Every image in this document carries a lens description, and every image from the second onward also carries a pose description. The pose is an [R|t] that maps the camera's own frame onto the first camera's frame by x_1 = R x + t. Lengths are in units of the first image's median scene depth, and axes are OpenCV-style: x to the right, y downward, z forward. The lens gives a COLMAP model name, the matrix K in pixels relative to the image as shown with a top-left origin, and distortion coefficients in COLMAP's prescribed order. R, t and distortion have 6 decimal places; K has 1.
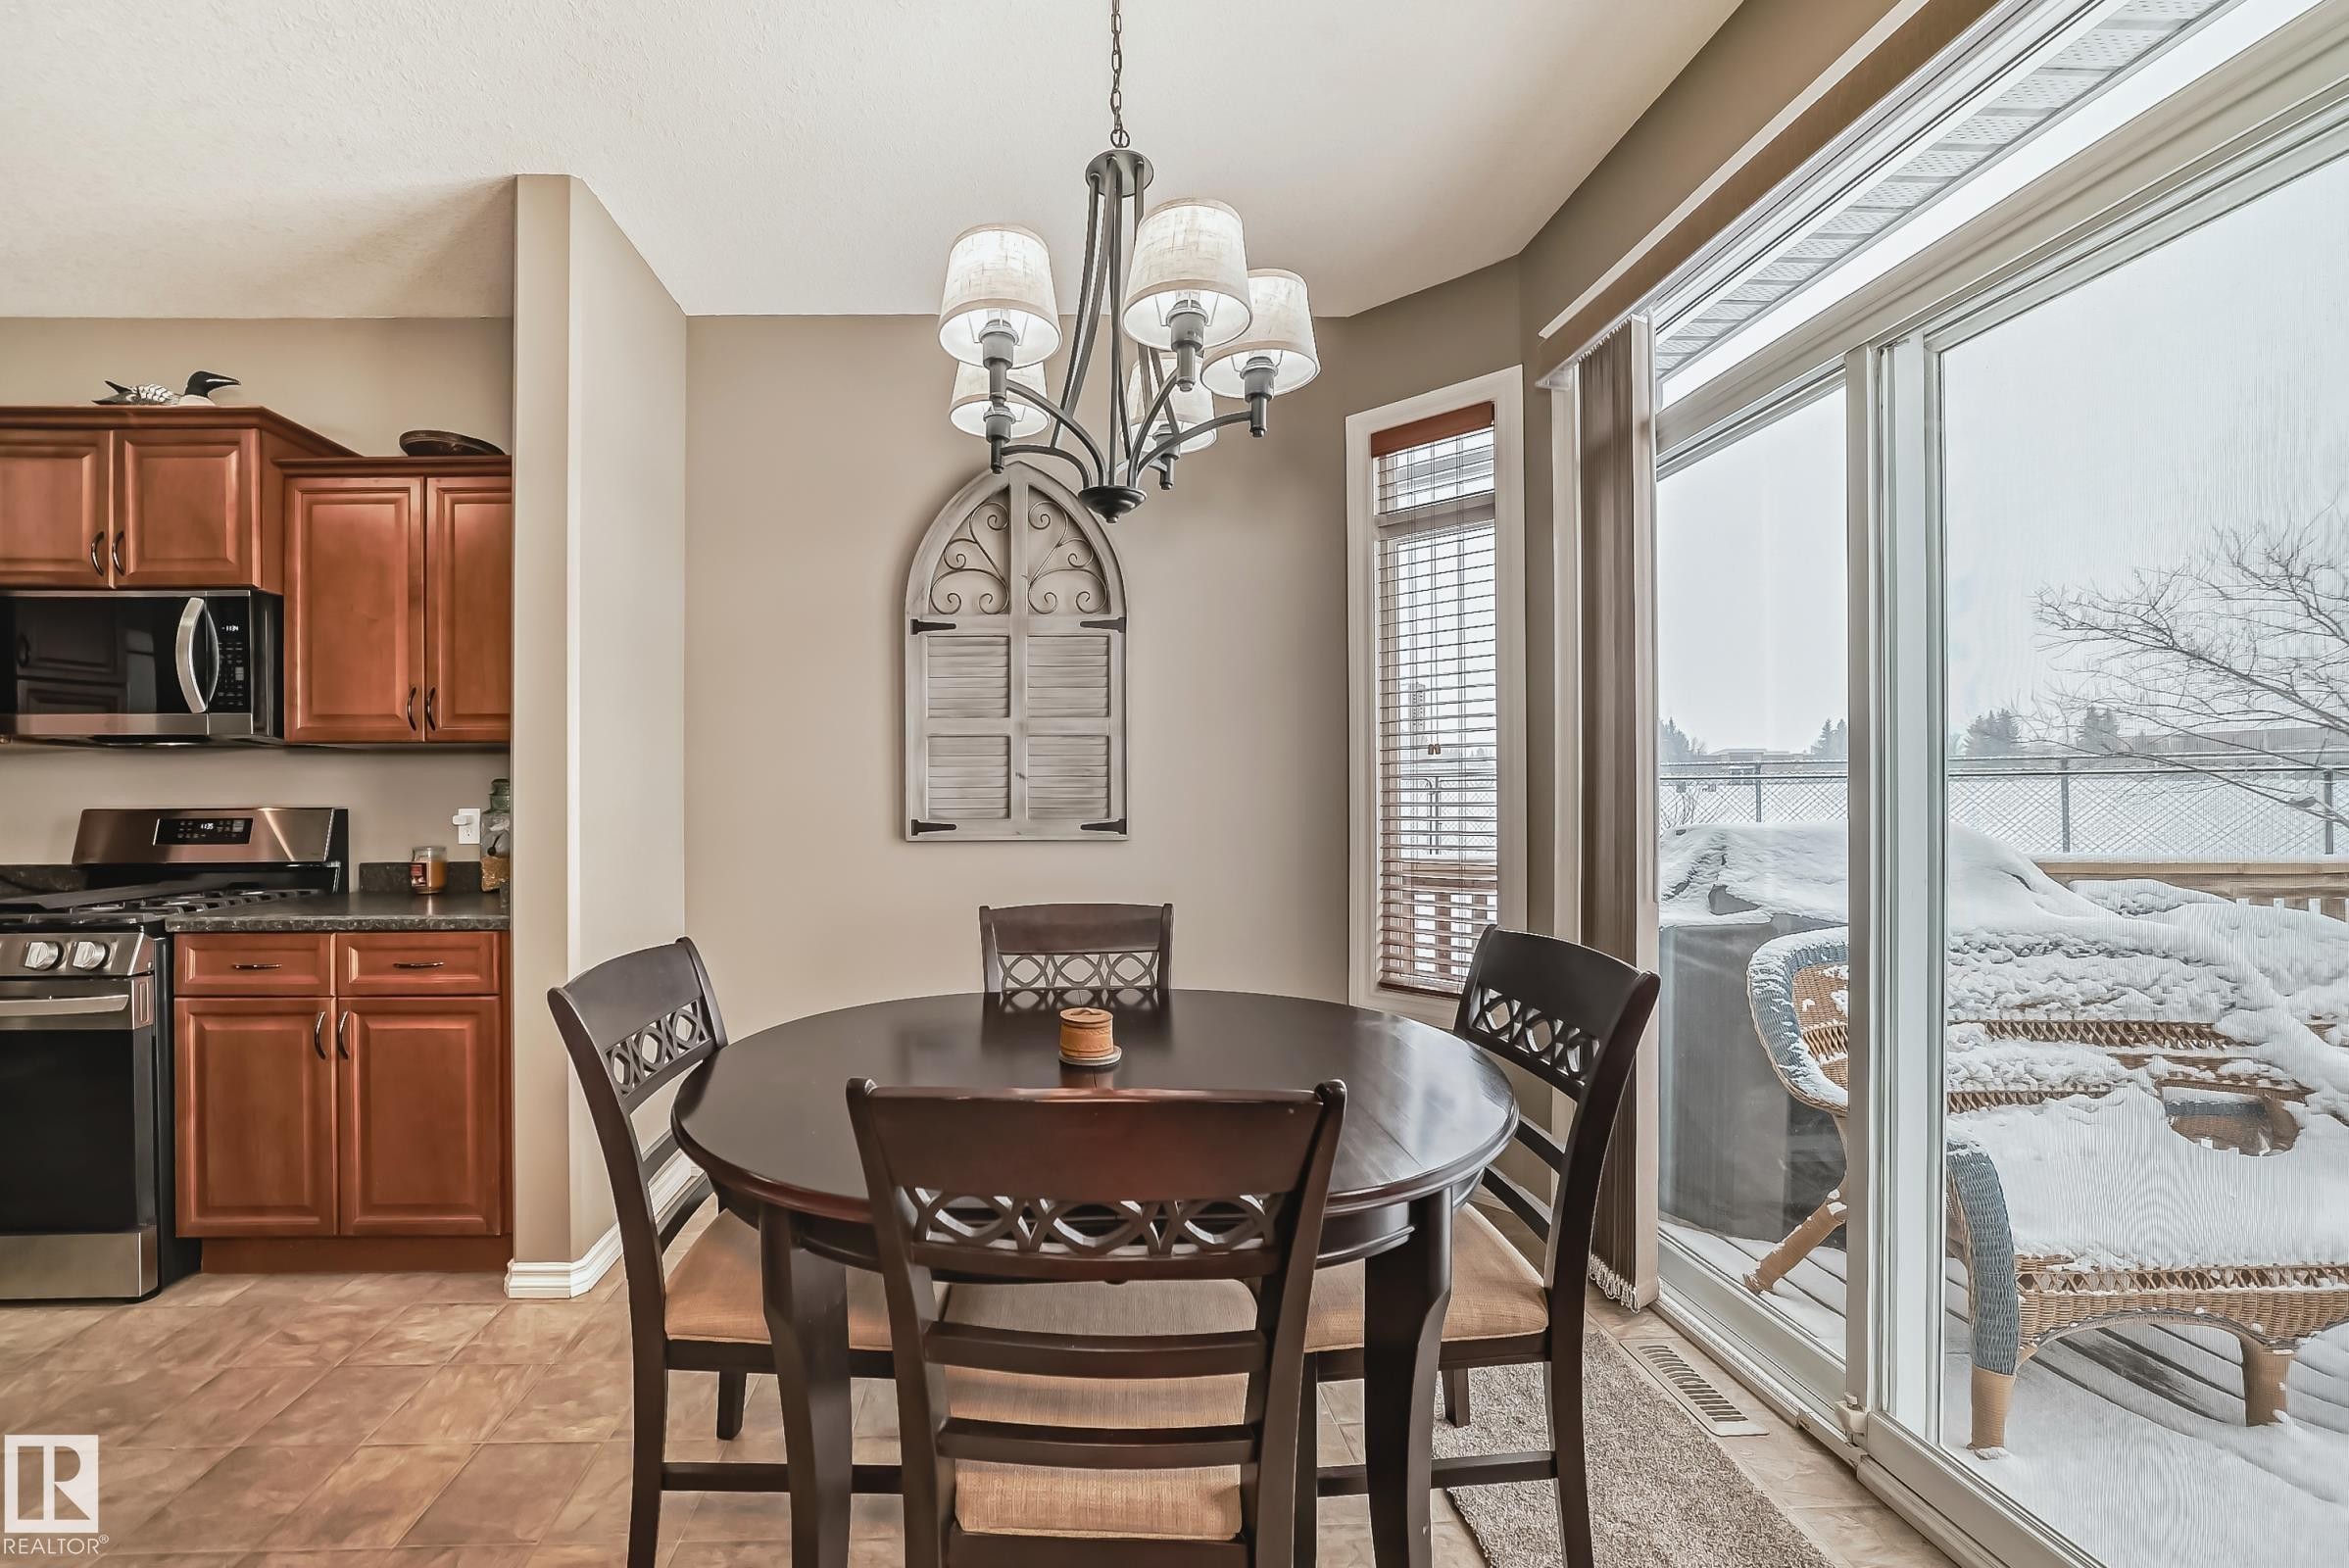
lens RADIAL K [[876.0, 0, 1061.3], [0, 876.0, 796.3], [0, 0, 1]] dist [-0.026700, 0.008772]
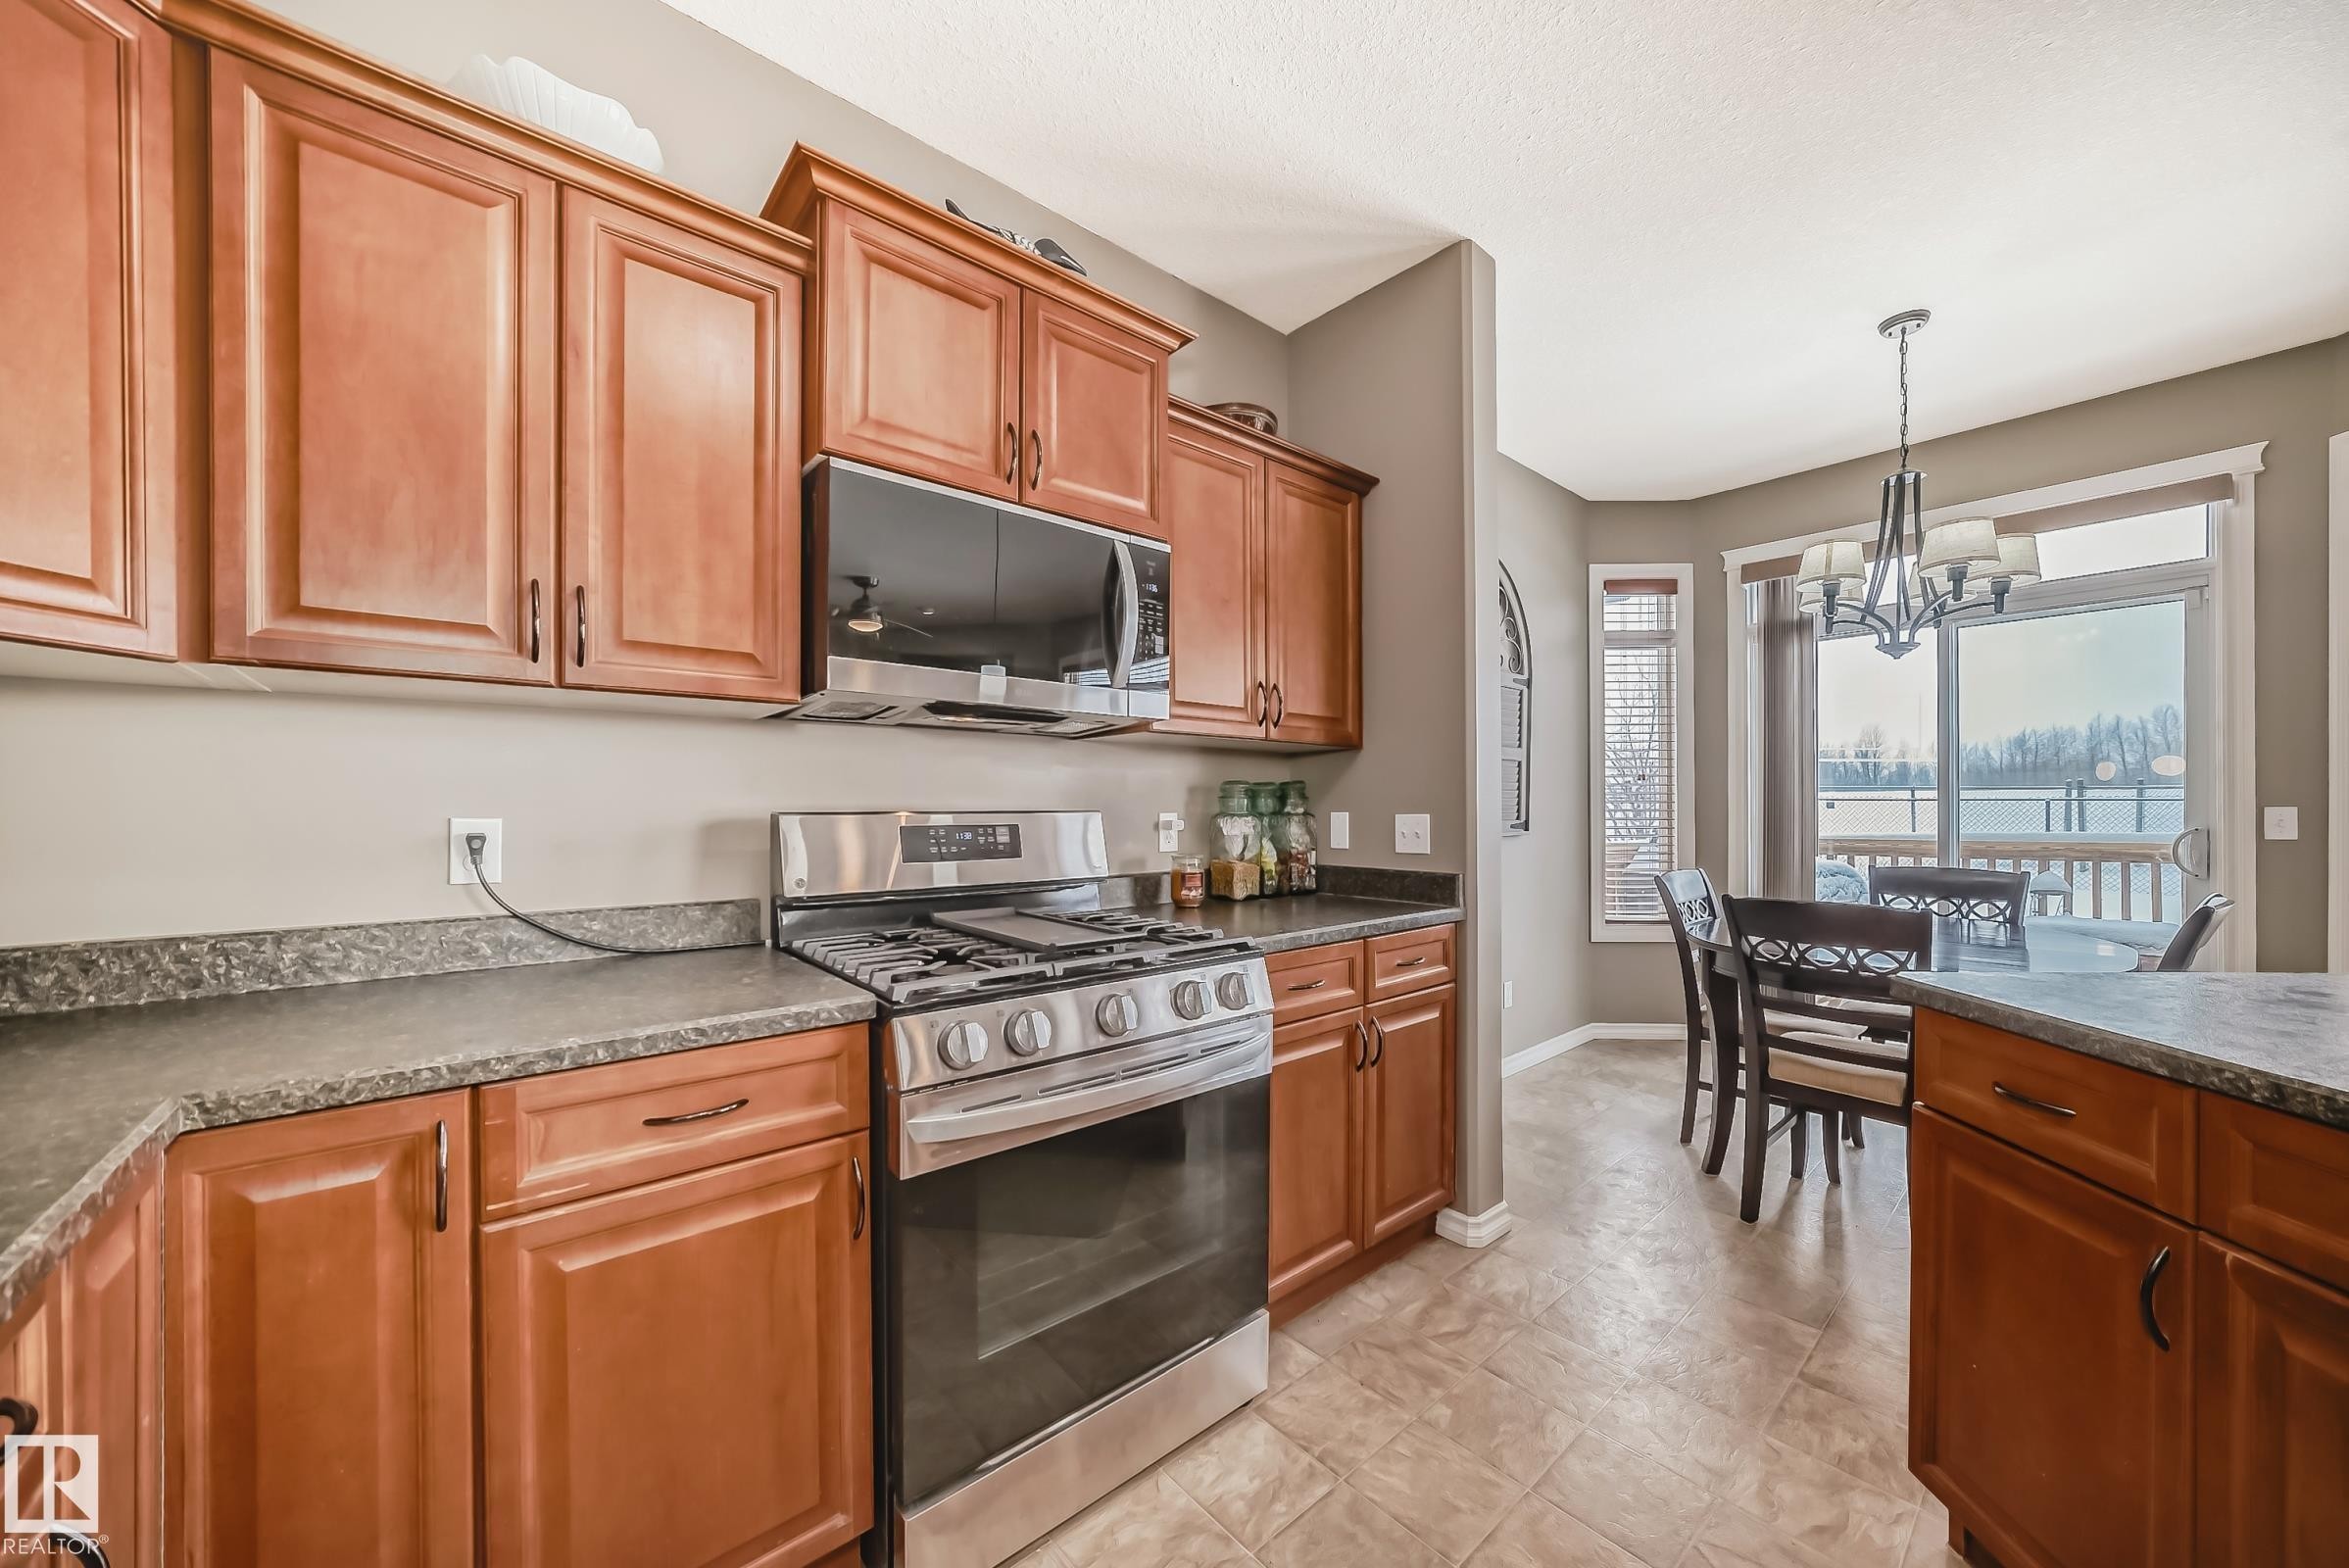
lens RADIAL K [[842.9, 0, 1181.4], [0, 842.9, 814.5], [0, 0, 1]] dist [-0.026992, 0.009213]
pose [[0.768162, -0.000463, 0.640256, -1.348918], [-0.000225, 0.999999, 0.000993, 0.016695], [-0.640256, -0.000907, 0.768161, 0.346550]]
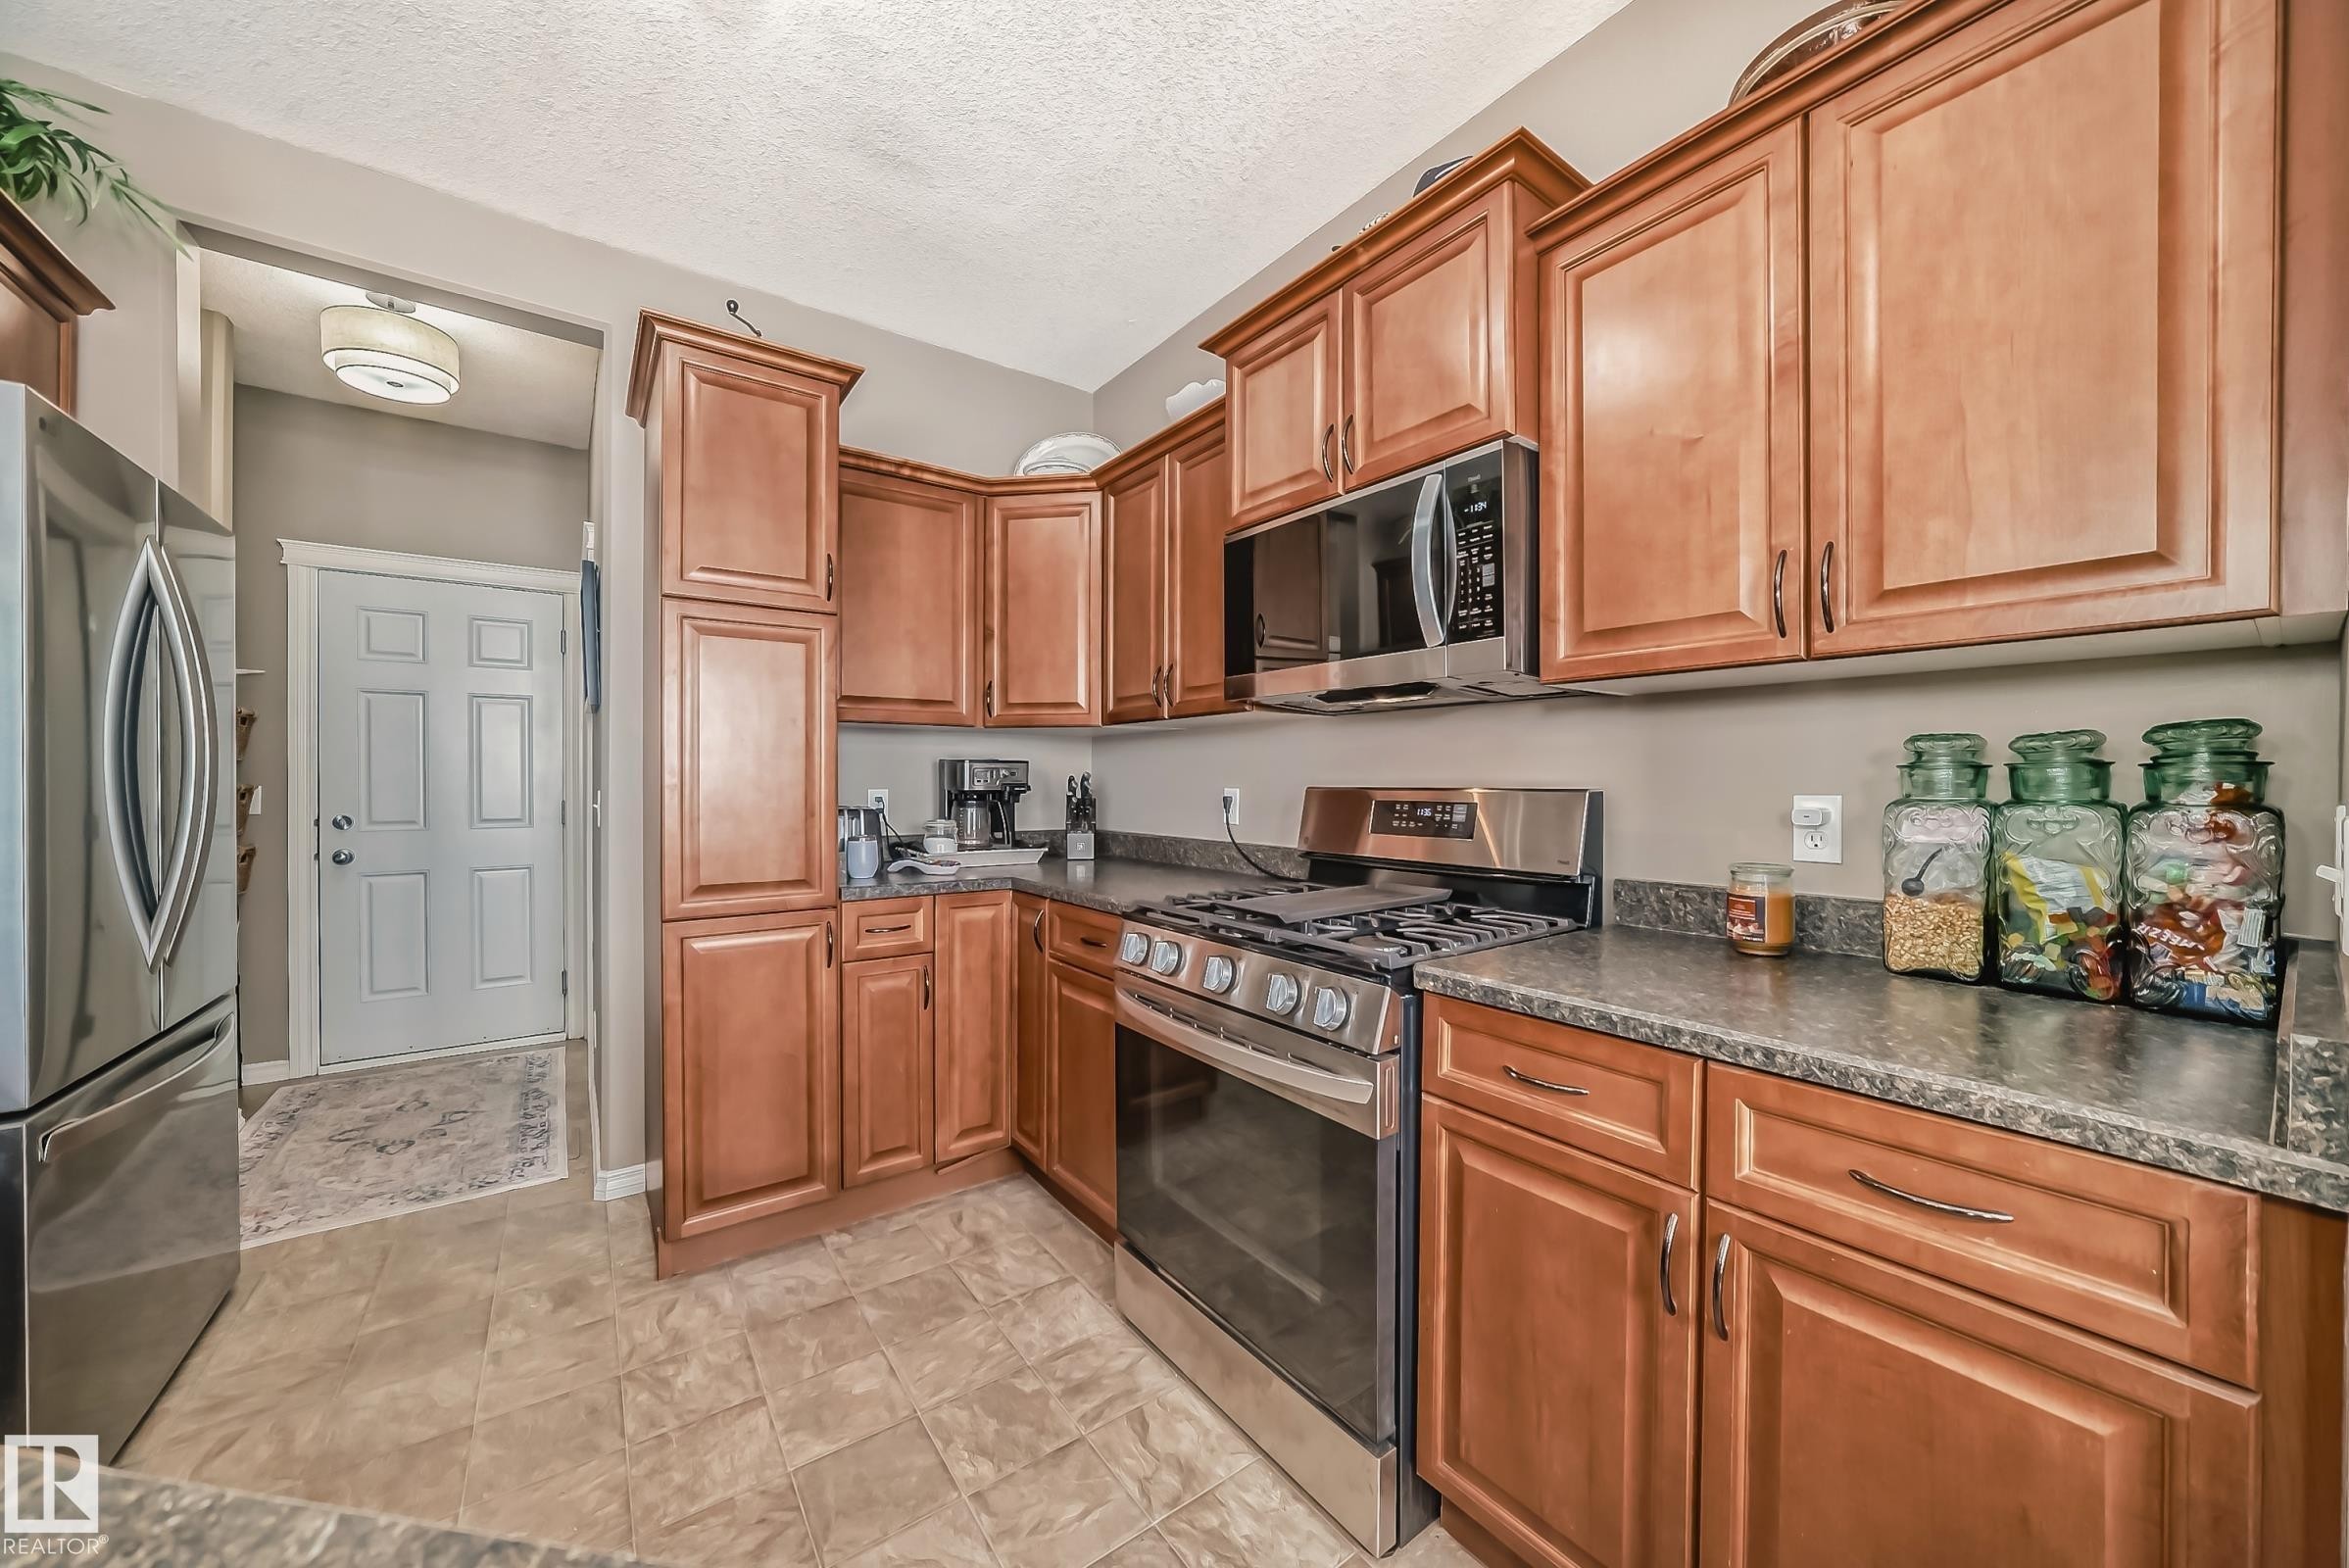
lens RADIAL K [[843.4, 0, 1185.7], [0, 843.4, 781.9], [0, 0, 1]] dist [-0.033039, 0.010158]
pose [[0.573827, 0.009006, -0.818927, -0.536615], [-0.007127, 0.999957, 0.006002, 0.006325], [0.818946, 0.002393, 0.573866, 0.432795]]
